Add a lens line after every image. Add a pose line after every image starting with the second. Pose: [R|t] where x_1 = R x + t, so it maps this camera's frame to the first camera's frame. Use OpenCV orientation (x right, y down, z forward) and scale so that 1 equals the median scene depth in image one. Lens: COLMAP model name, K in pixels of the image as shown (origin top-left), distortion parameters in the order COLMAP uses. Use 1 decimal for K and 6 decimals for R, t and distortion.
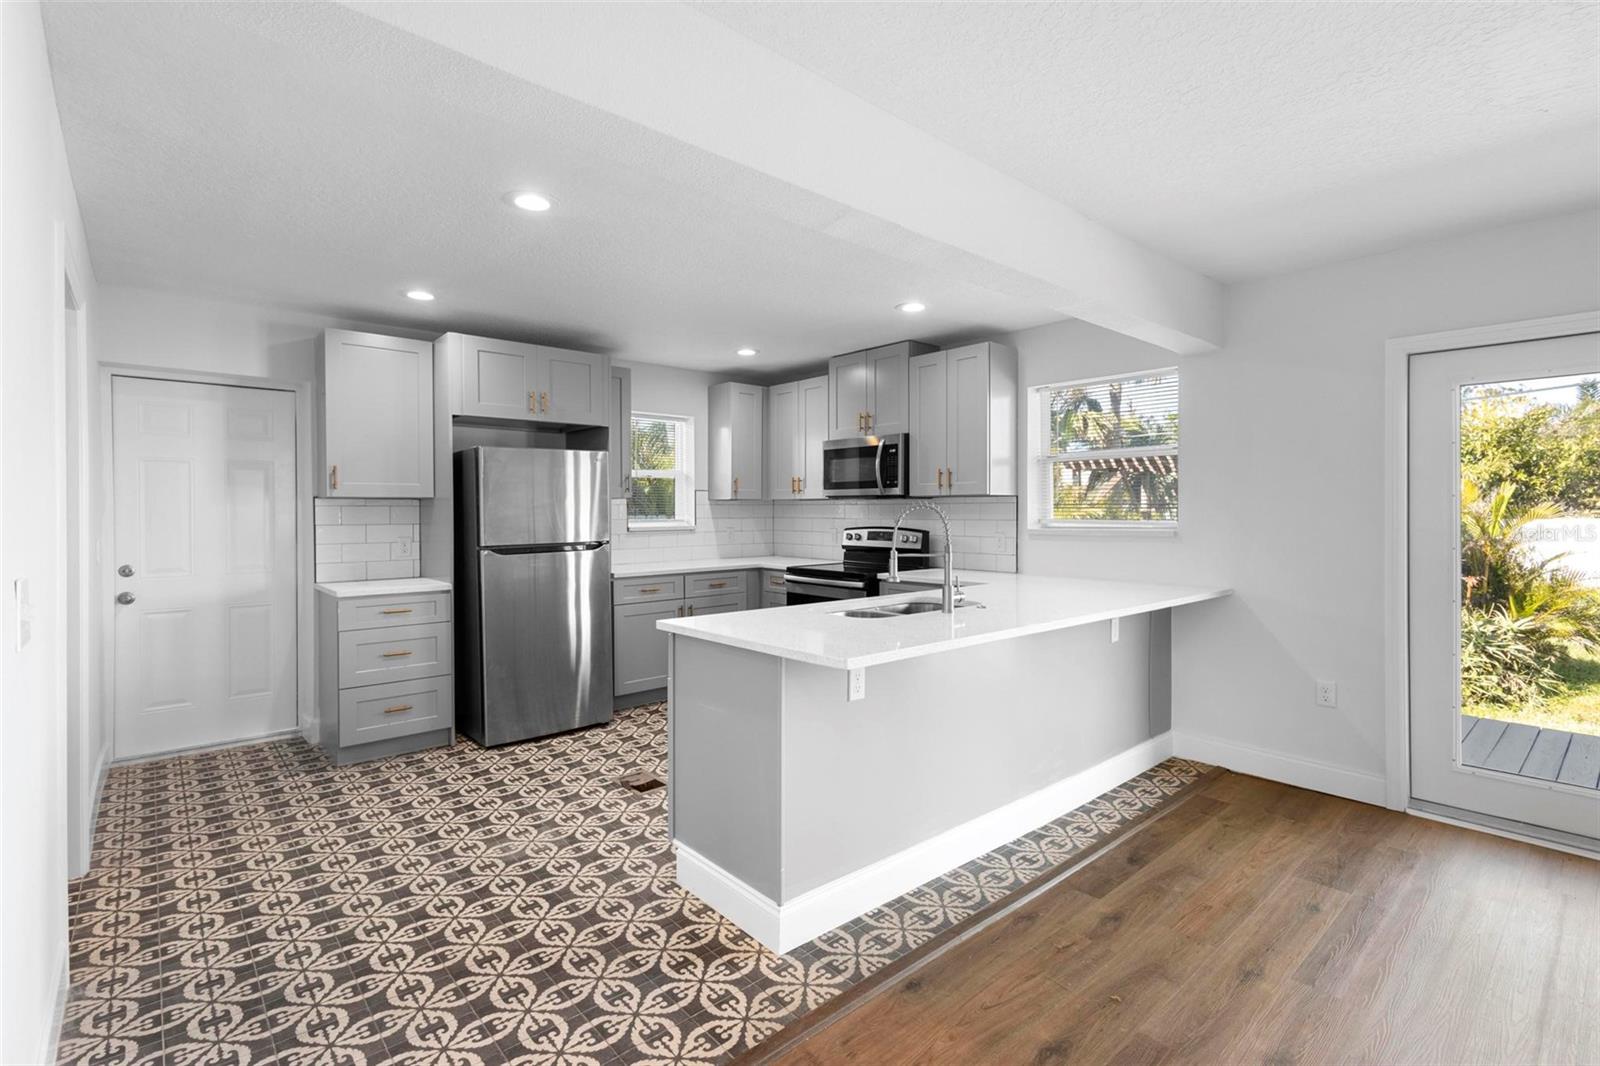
lens RADIAL K [[744.1, 0, 809.0], [0, 744.1, 514.7], [0, 0, 1]] dist [0.009167, -0.003674]
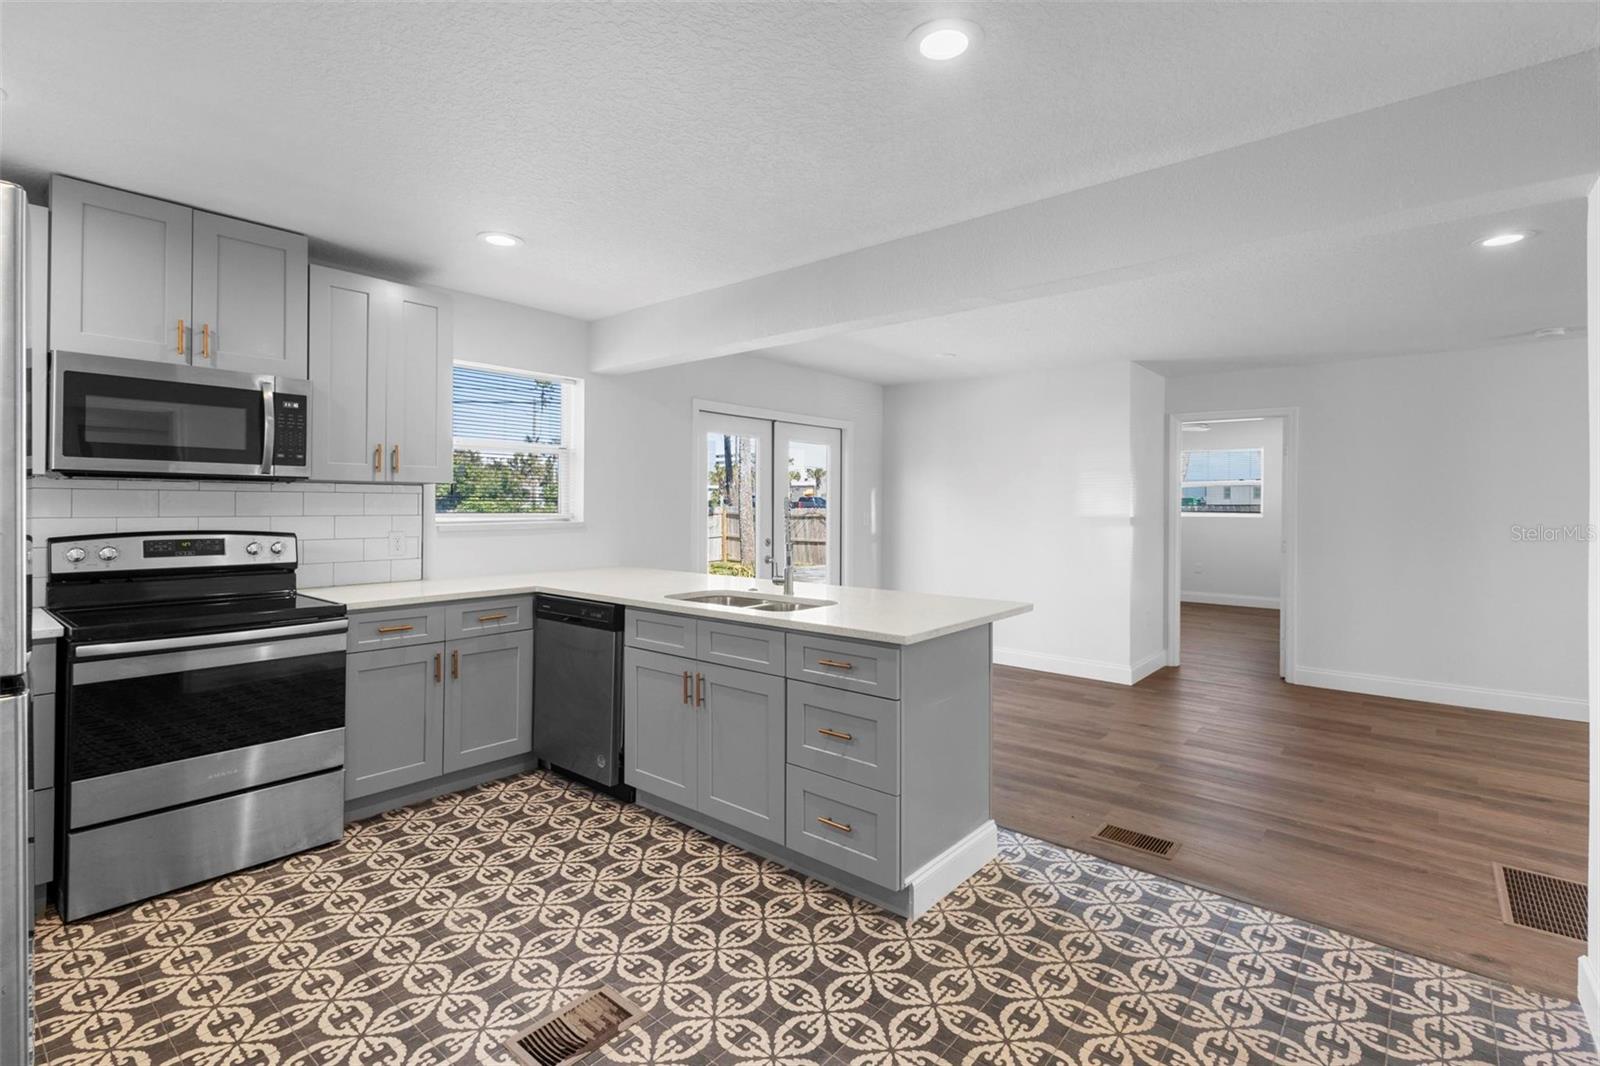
lens RADIAL K [[744.1, 0, 802.8], [0, 744.1, 494.9], [0, 0, 1]] dist [0.009167, -0.003674]
pose [[-0.152170, 0.012218, 0.988279, -0.629312], [-0.002631, 0.999915, -0.012767, -0.005538], [-0.988351, -0.004543, -0.152125, 0.762284]]
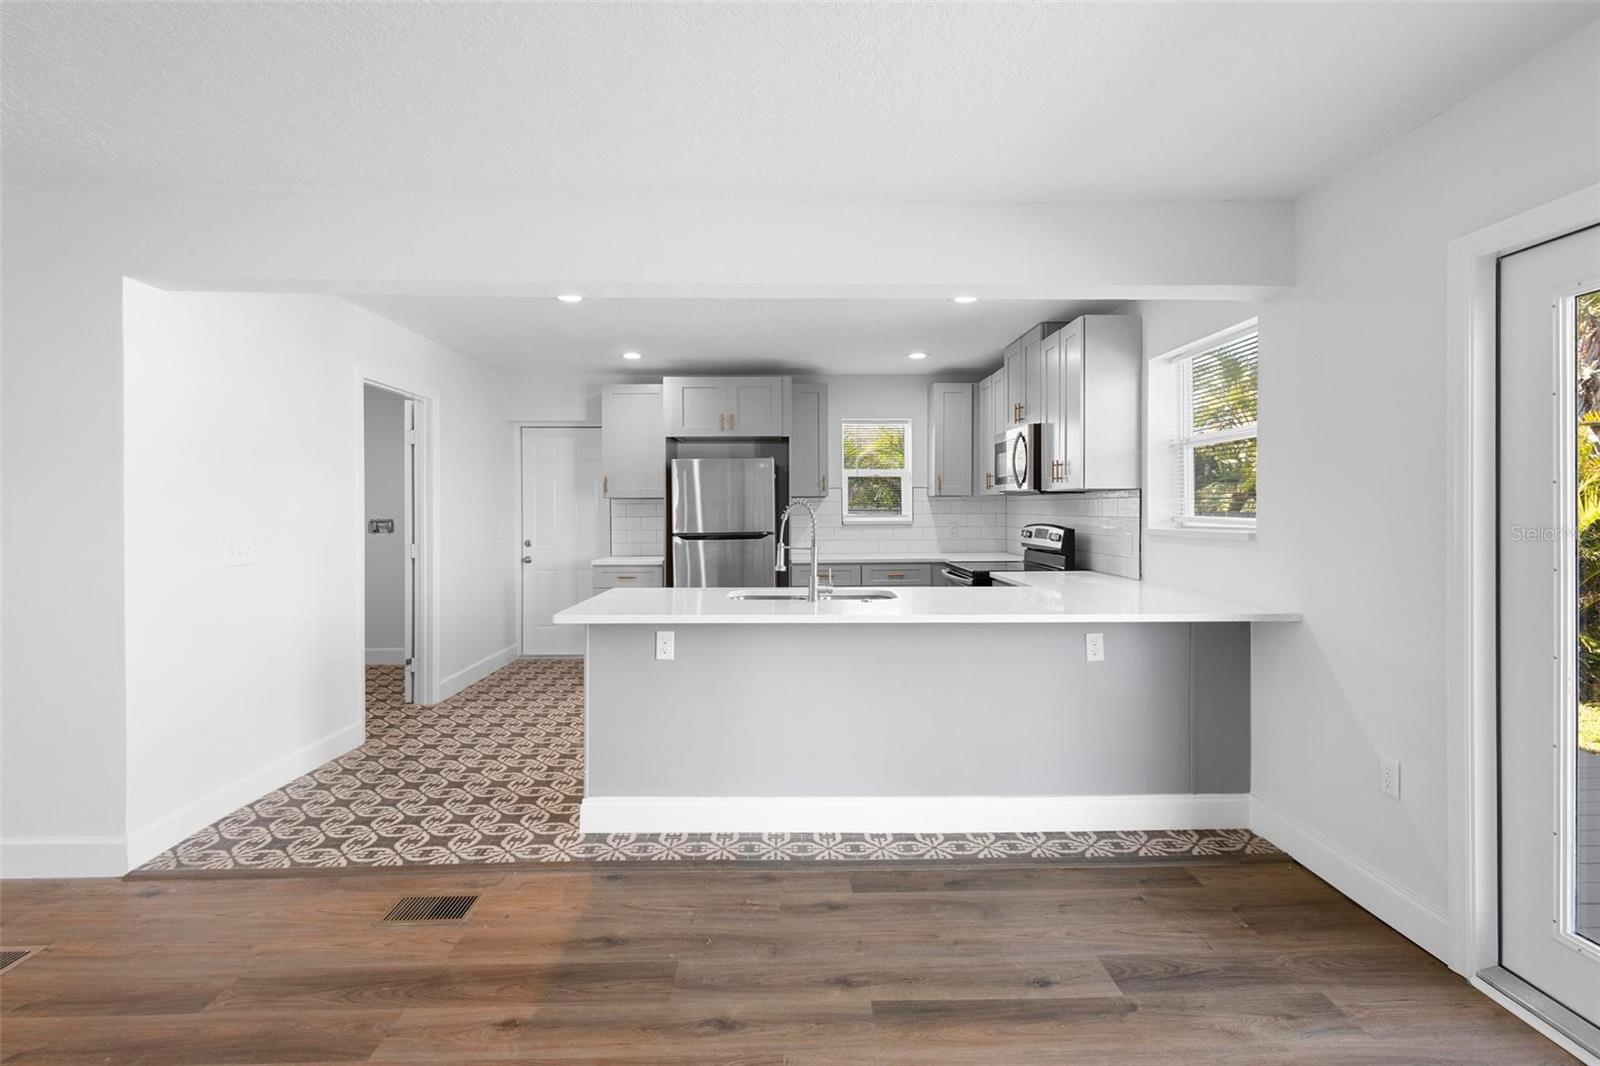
lens RADIAL K [[753.7, 0, 800.8], [0, 753.7, 508.4], [0, 0, 1]] dist [0.006976, -0.001219]
pose [[0.760837, 0.000195, -0.648943, 0.583315], [-0.001116, 0.999999, -0.001008, -0.001983], [0.648942, 0.001491, 0.760837, 0.103300]]
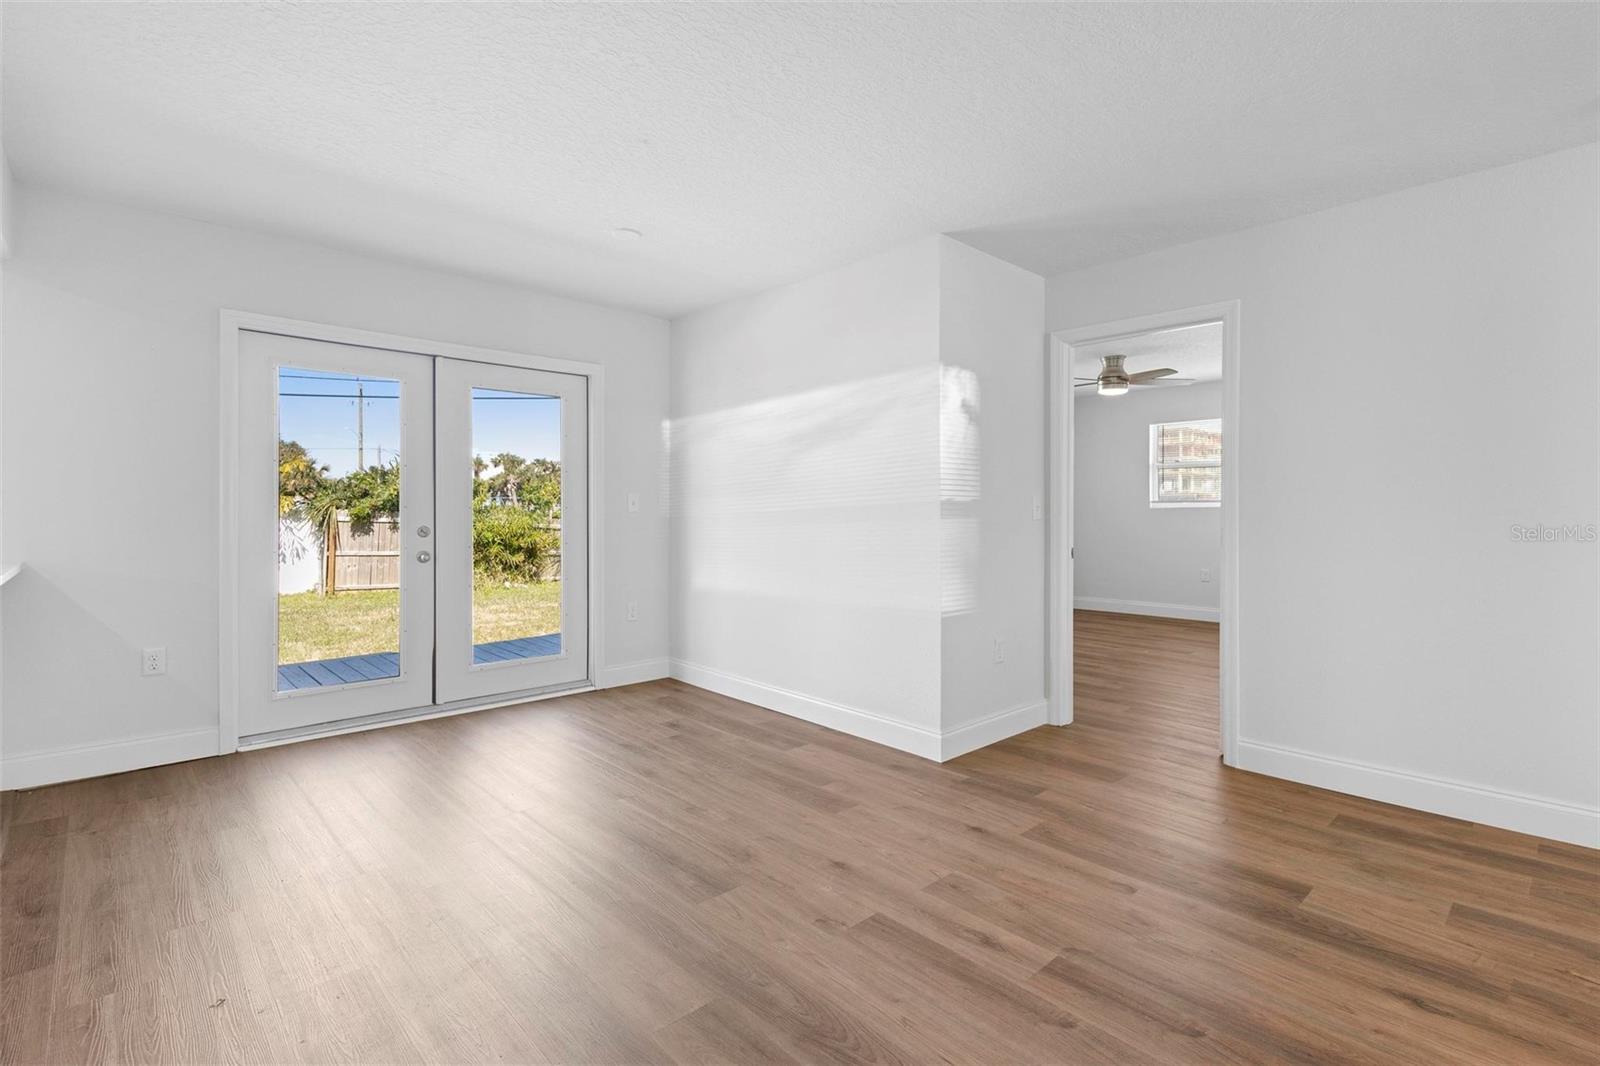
lens RADIAL K [[744.1, 0, 772.0], [0, 744.1, 514.6], [0, 0, 1]] dist [0.009167, -0.003674]
pose [[-0.024234, 0.004855, 0.999695, -0.213830], [0.002627, 0.999985, -0.004793, 0.048632], [-0.999703, 0.002510, -0.024246, 0.190745]]
